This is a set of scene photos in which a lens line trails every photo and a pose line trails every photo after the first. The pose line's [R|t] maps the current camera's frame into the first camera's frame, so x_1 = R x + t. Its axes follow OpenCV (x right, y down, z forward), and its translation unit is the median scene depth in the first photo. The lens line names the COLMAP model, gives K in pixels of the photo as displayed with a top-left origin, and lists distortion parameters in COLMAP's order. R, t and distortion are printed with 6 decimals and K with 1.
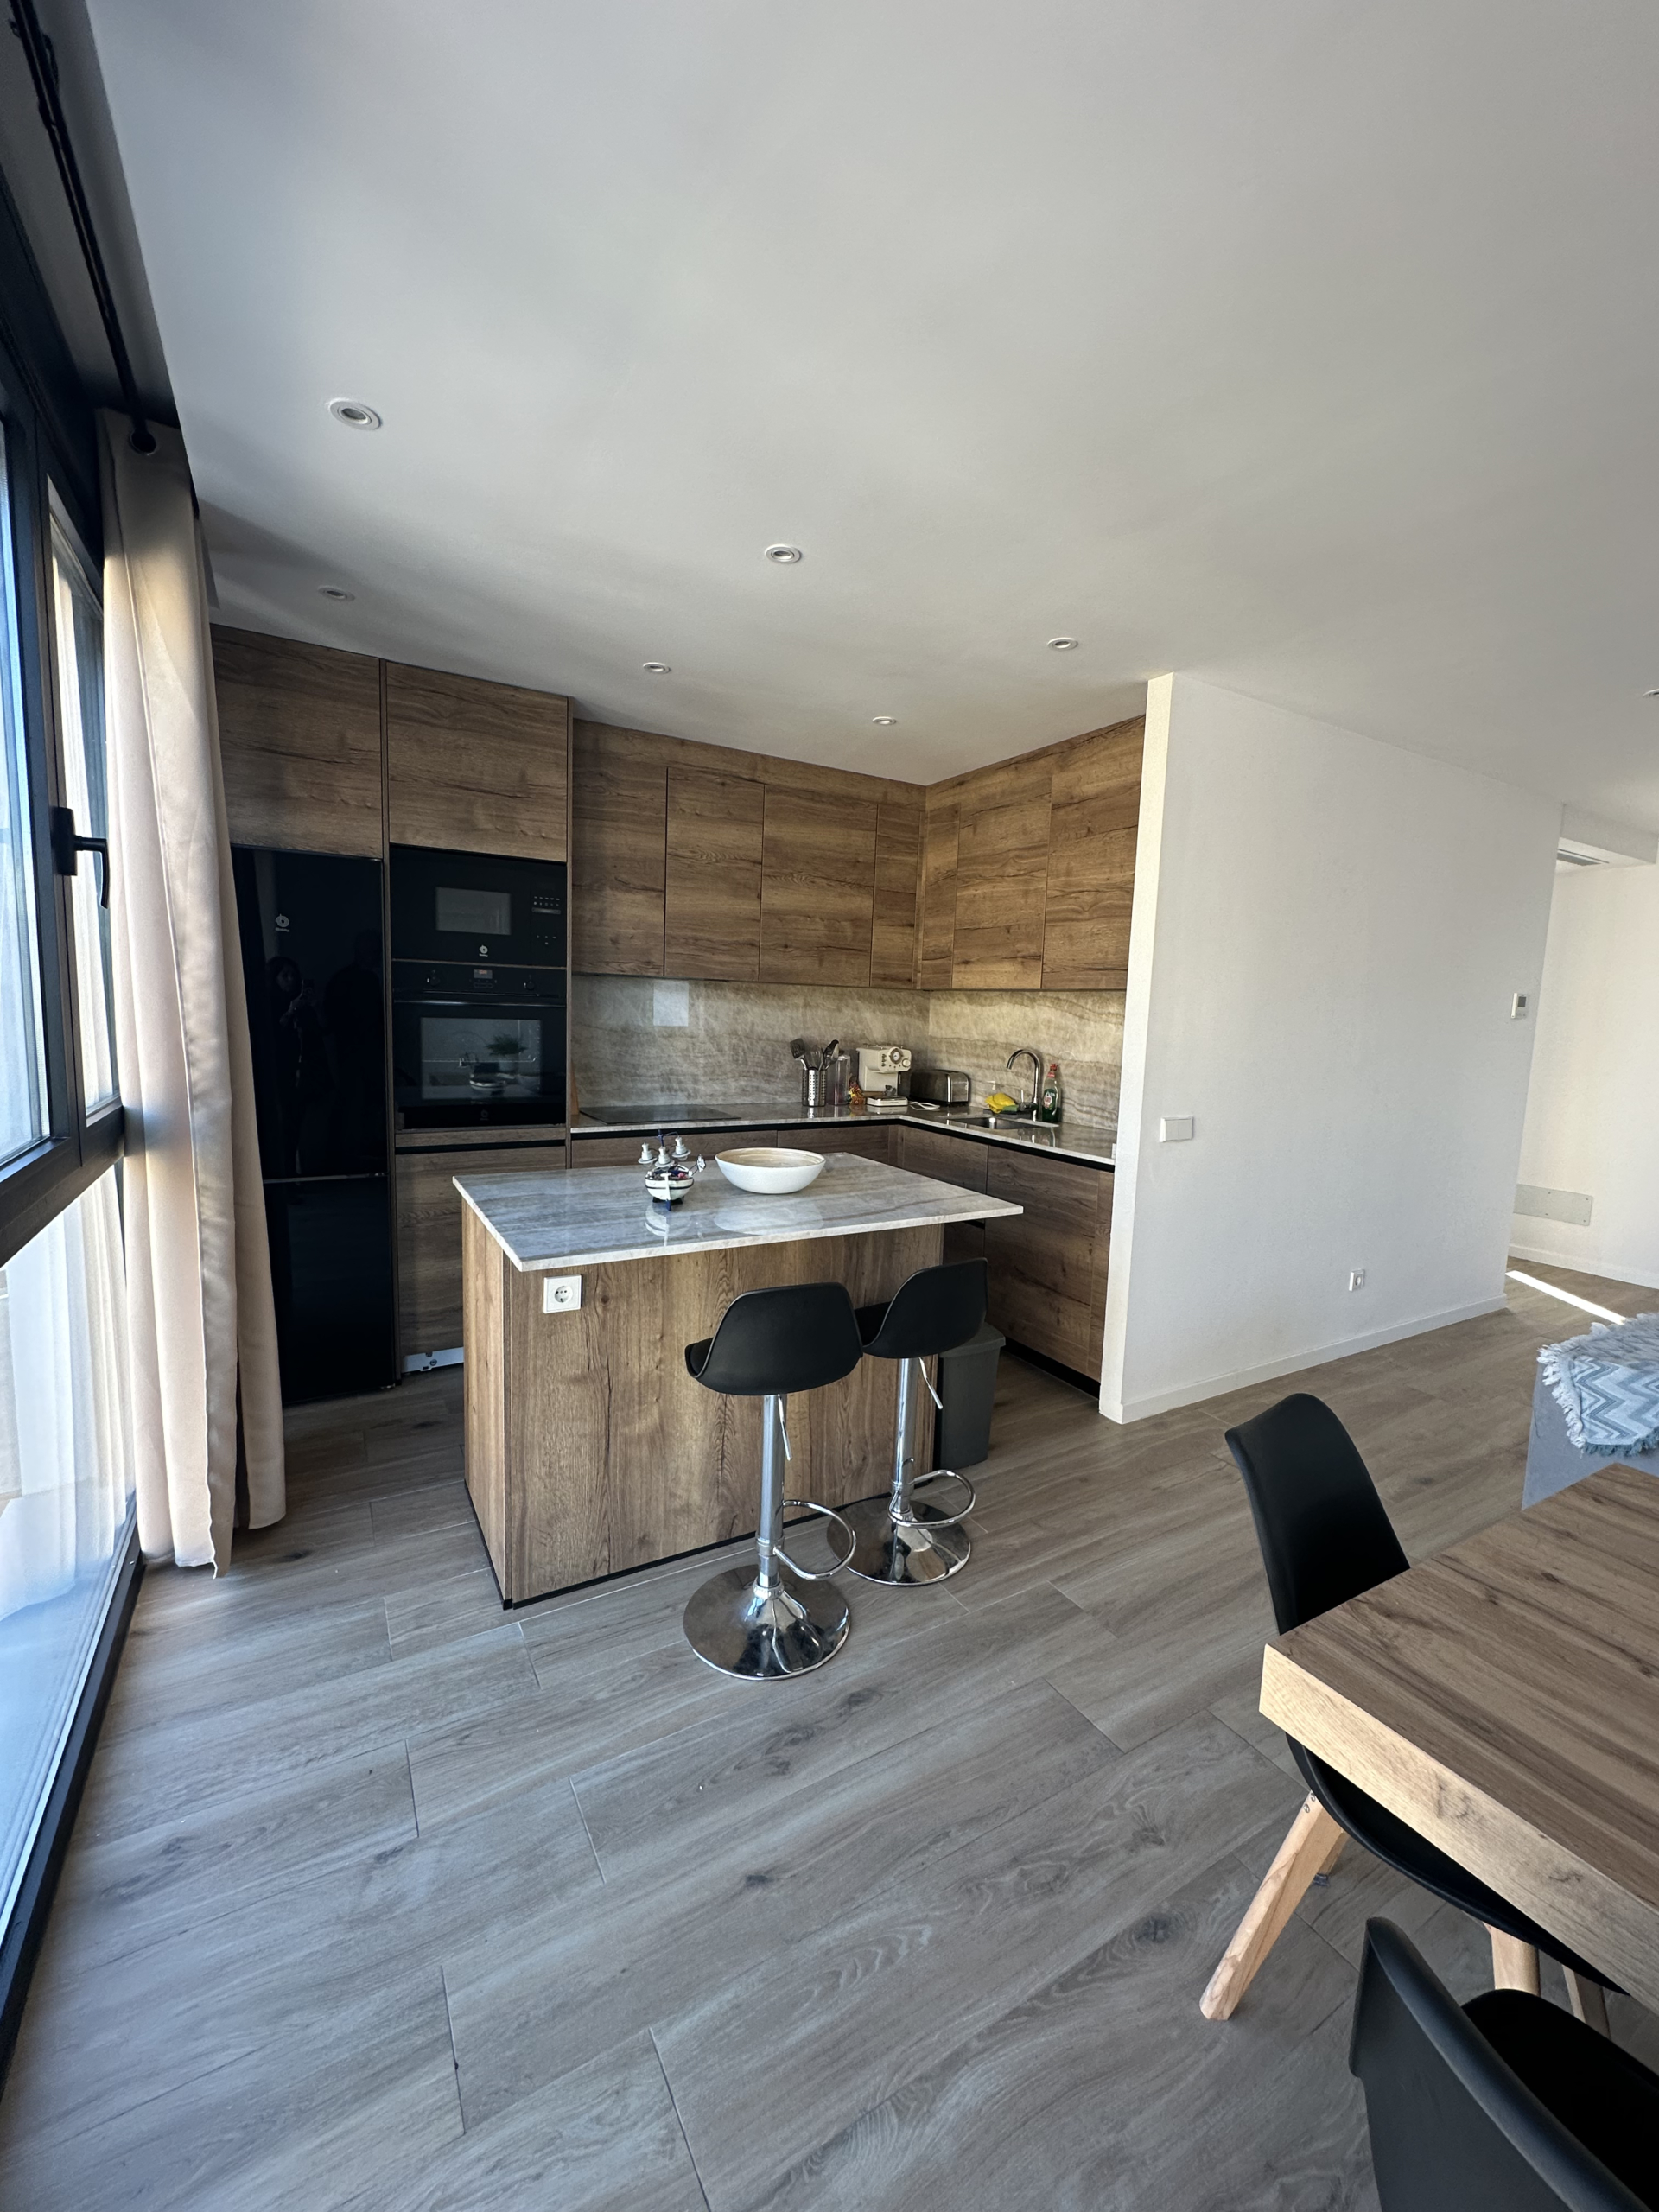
lens RADIAL K [[885.5, 0, 828.6], [0, 885.5, 1105.6], [0, 0, 1]] dist [-0.002462, 0.000475]
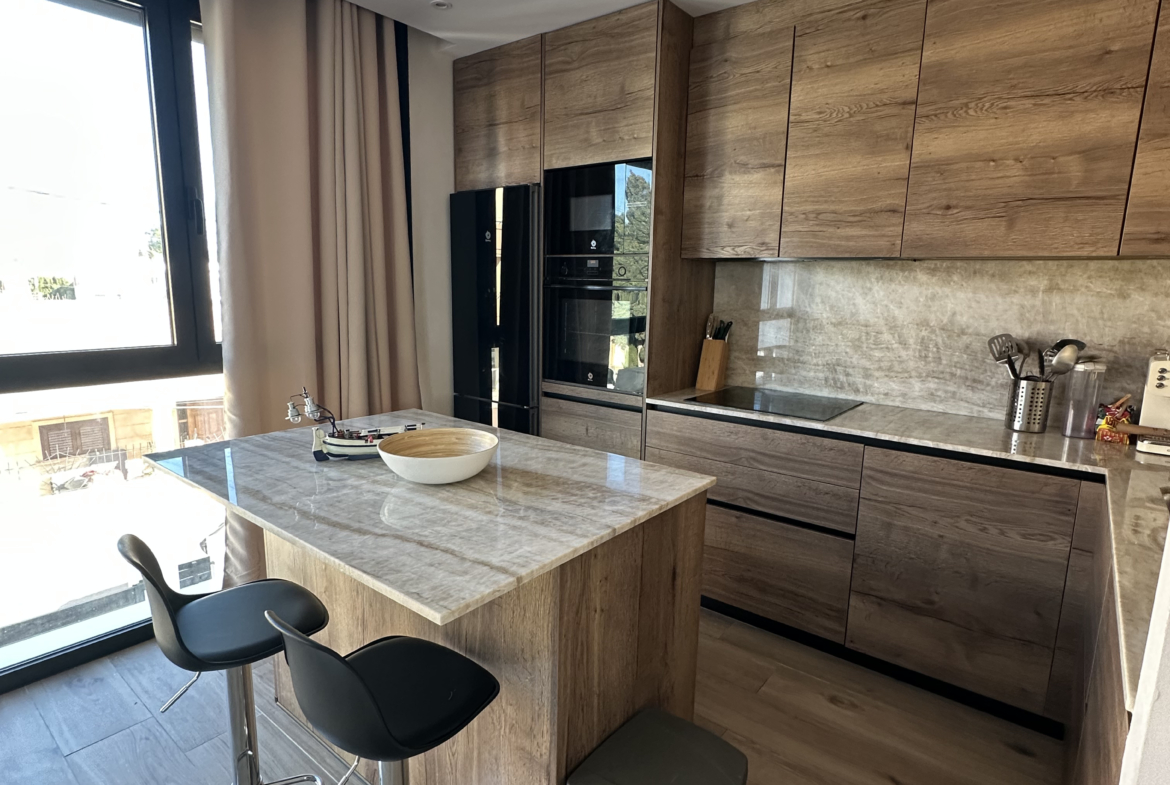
lens RADIAL K [[626.4, 0, 582.6], [0, 626.4, 391.1], [0, 0, 1]] dist [-0.003715, 0.000866]
pose [[0.361701, 0.133311, -0.922714, 0.435615], [-0.112174, 0.988757, 0.098881, -0.056352], [0.925521, 0.067739, 0.372588, 0.667246]]
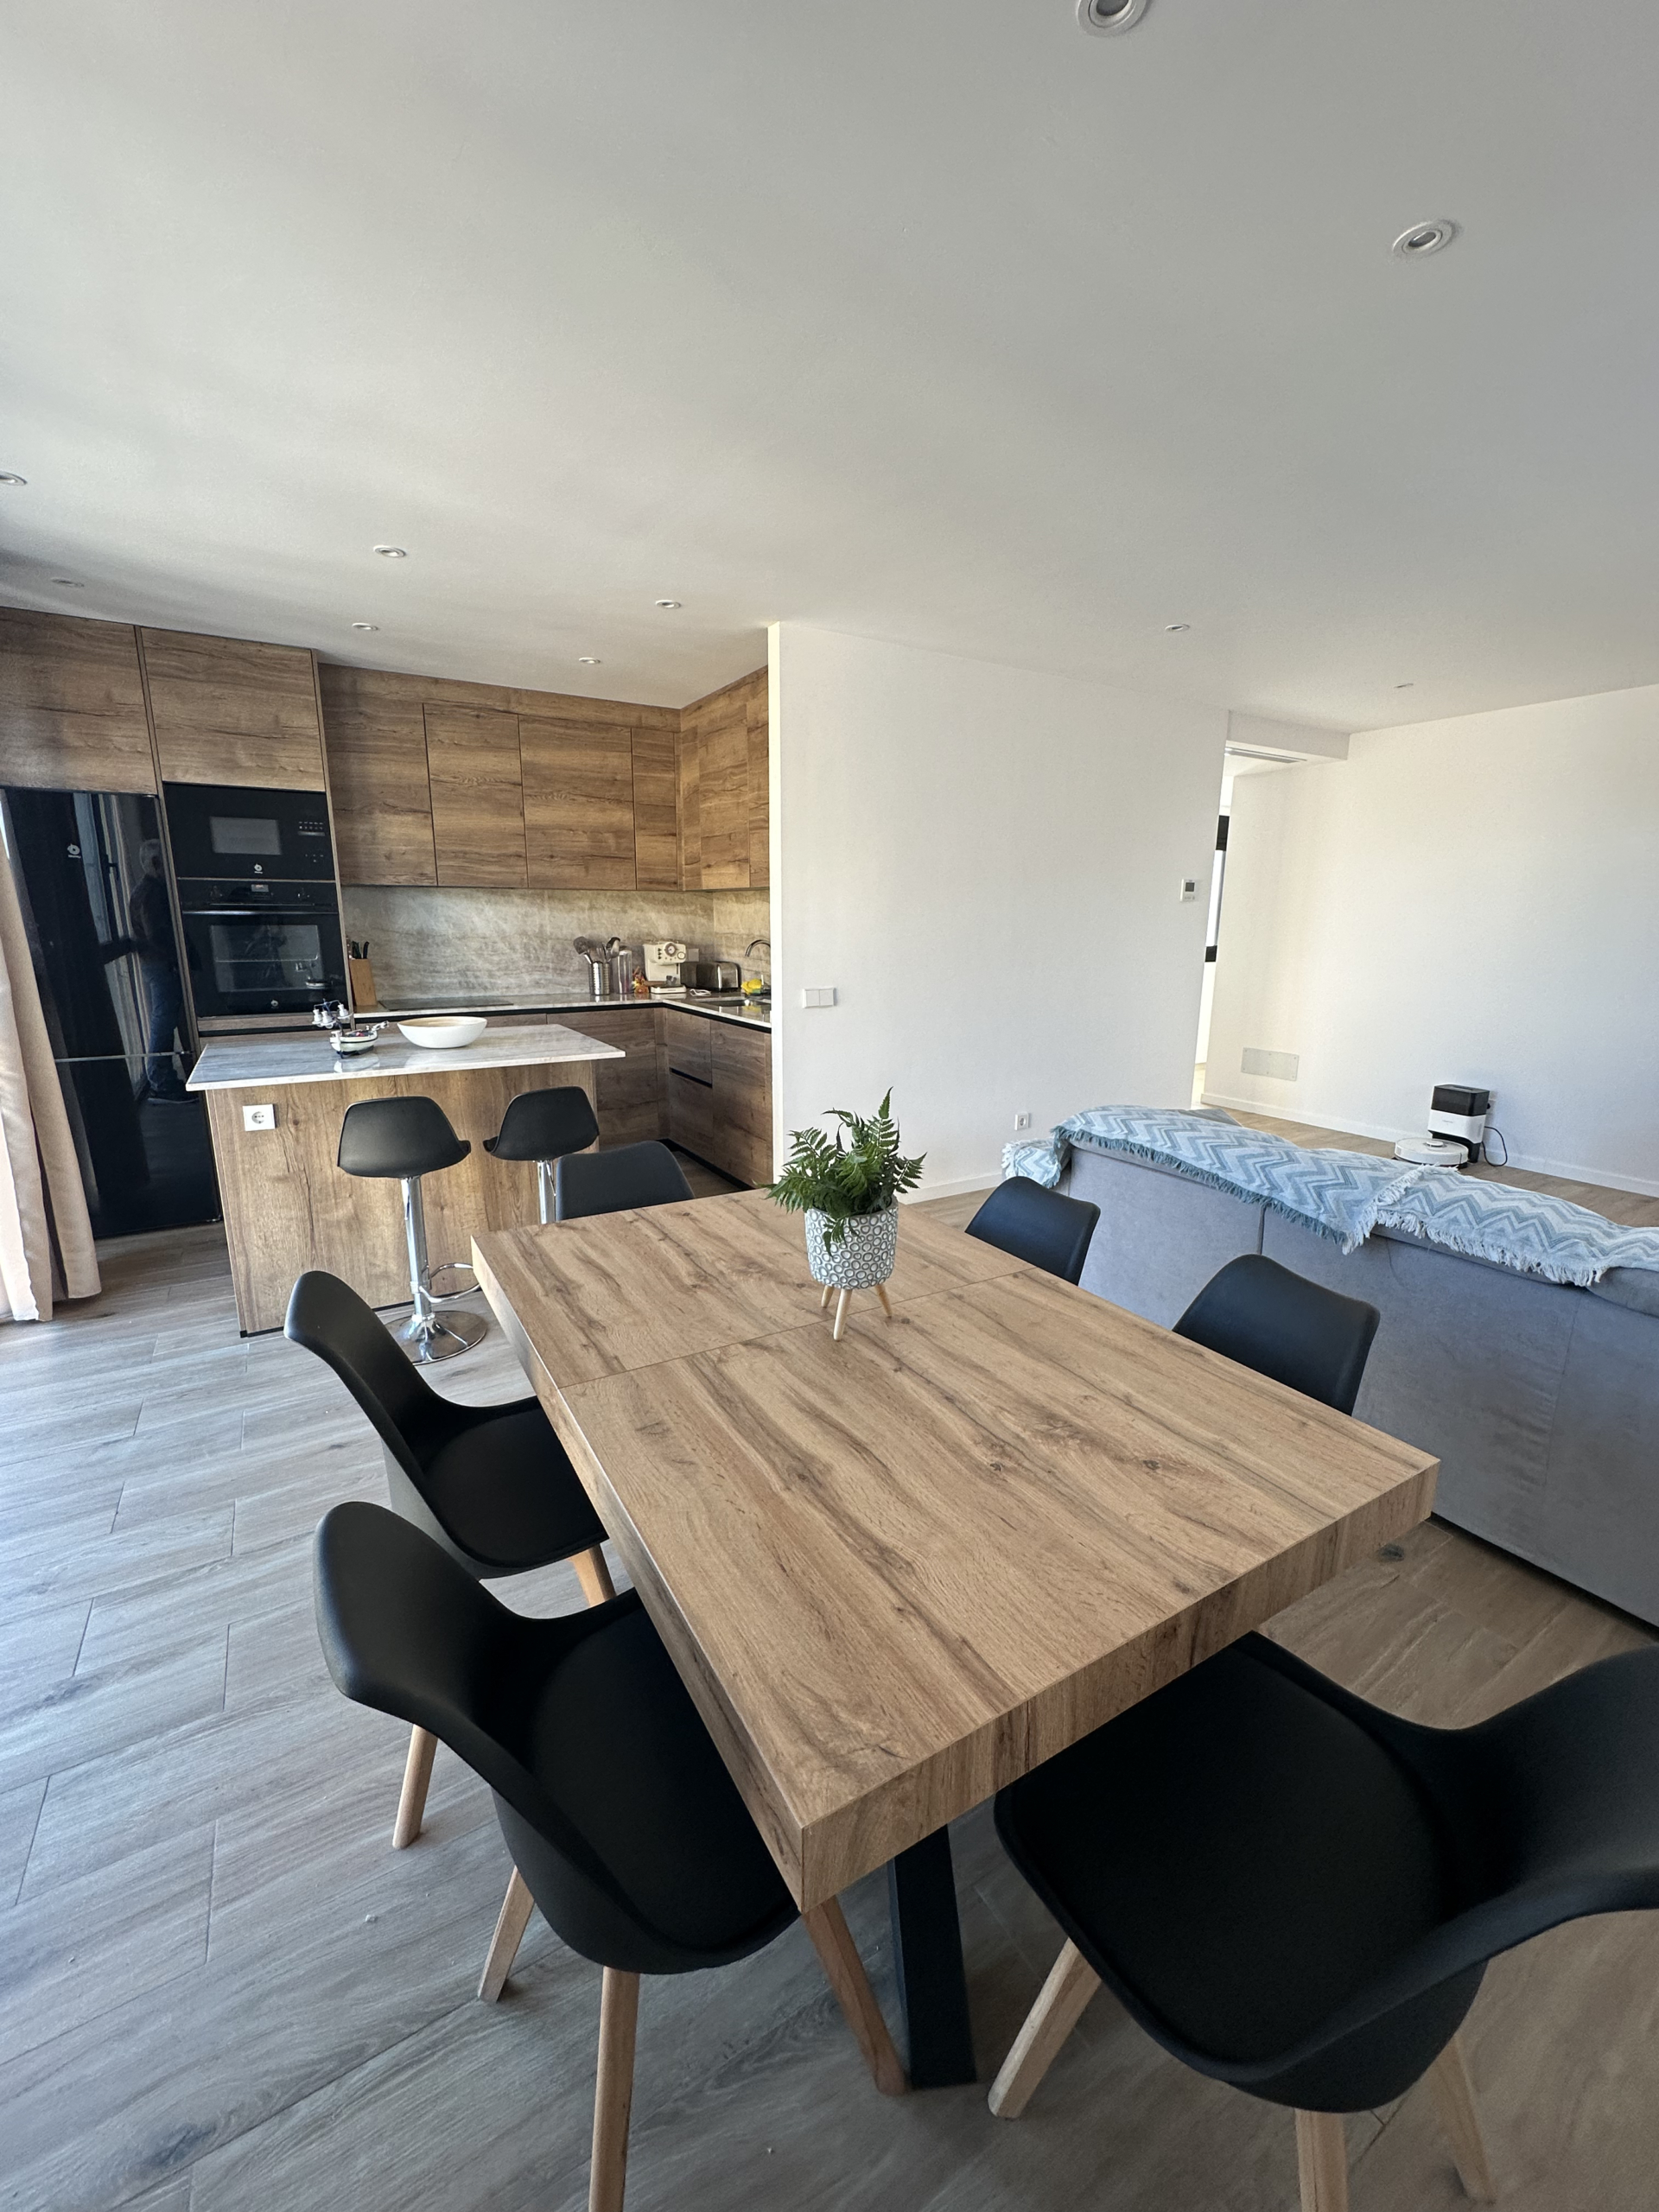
lens RADIAL K [[885.5, 0, 827.6], [0, 885.5, 1105.3], [0, 0, 1]] dist [-0.002462, 0.000475]
pose [[0.999473, -0.031172, 0.009071, 0.372275], [0.030081, 0.994291, 0.102371, 0.048385], [-0.012210, -0.102044, 0.994705, -0.257026]]
